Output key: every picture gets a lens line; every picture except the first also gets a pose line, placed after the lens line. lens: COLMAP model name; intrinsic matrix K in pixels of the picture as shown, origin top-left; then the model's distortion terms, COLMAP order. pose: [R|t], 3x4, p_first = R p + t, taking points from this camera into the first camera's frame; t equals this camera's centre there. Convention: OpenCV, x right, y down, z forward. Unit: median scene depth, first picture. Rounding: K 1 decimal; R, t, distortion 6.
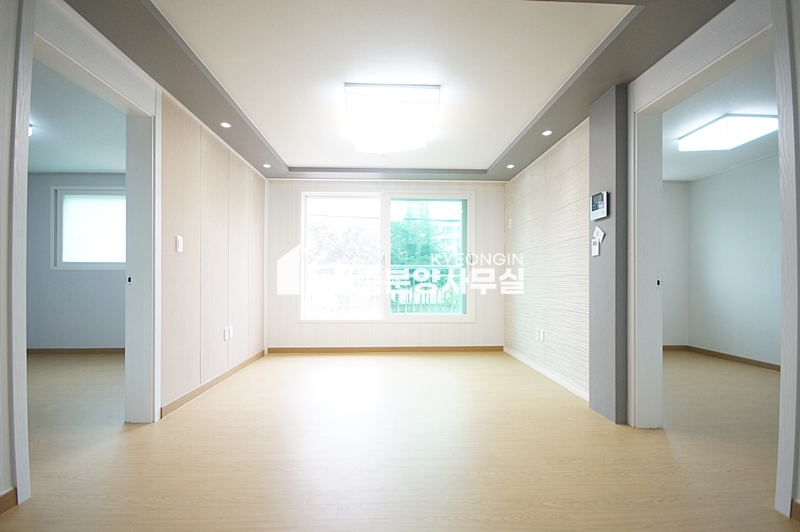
lens RADIAL K [[357.4, 0, 394.3], [0, 357.4, 278.6], [0, 0, 1]] dist [0.000466, -0.000967]
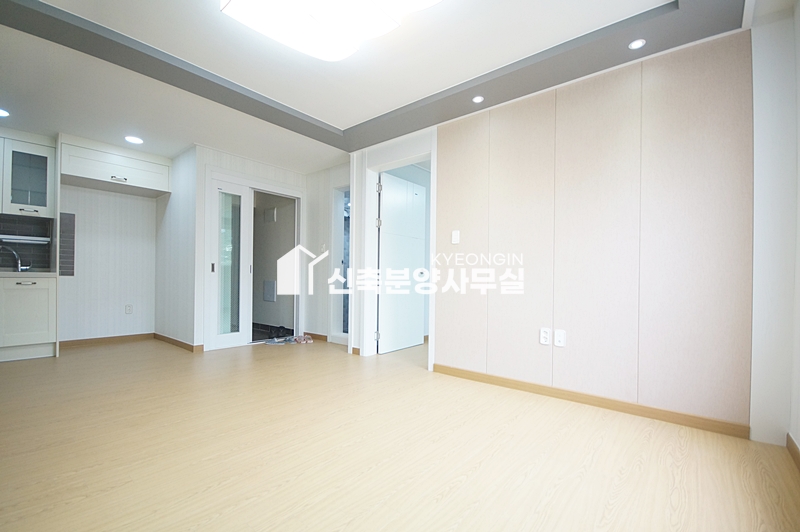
lens RADIAL K [[357.4, 0, 382.7], [0, 357.4, 284.8], [0, 0, 1]] dist [0.000466, -0.000967]
pose [[-0.699014, -0.010284, -0.715034, 0.240733], [-0.013030, 0.999914, -0.001643, 0.038795], [0.714989, 0.008168, -0.699088, 0.974384]]
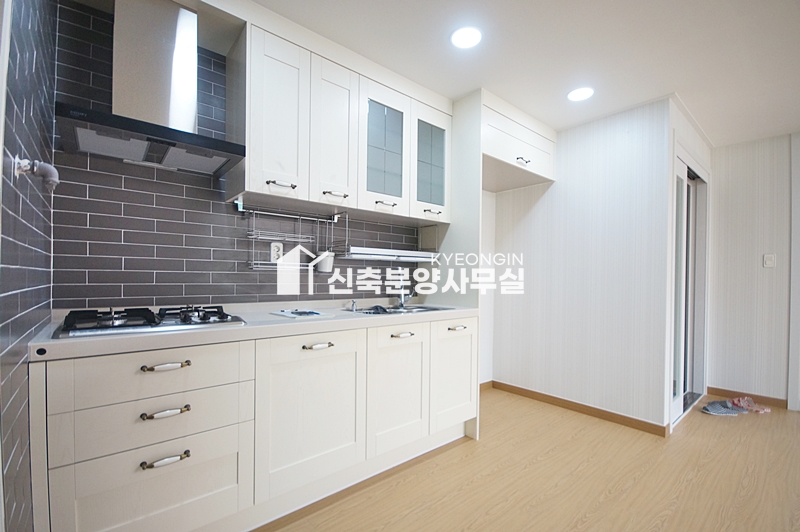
lens RADIAL K [[357.4, 0, 395.7], [0, 357.4, 281.9], [0, 0, 1]] dist [0.000466, -0.000967]
pose [[-0.791003, -0.008580, -0.611752, 0.594415], [-0.011321, 0.999936, 0.000614, -0.020584], [0.611708, 0.007411, -0.791049, 0.195967]]
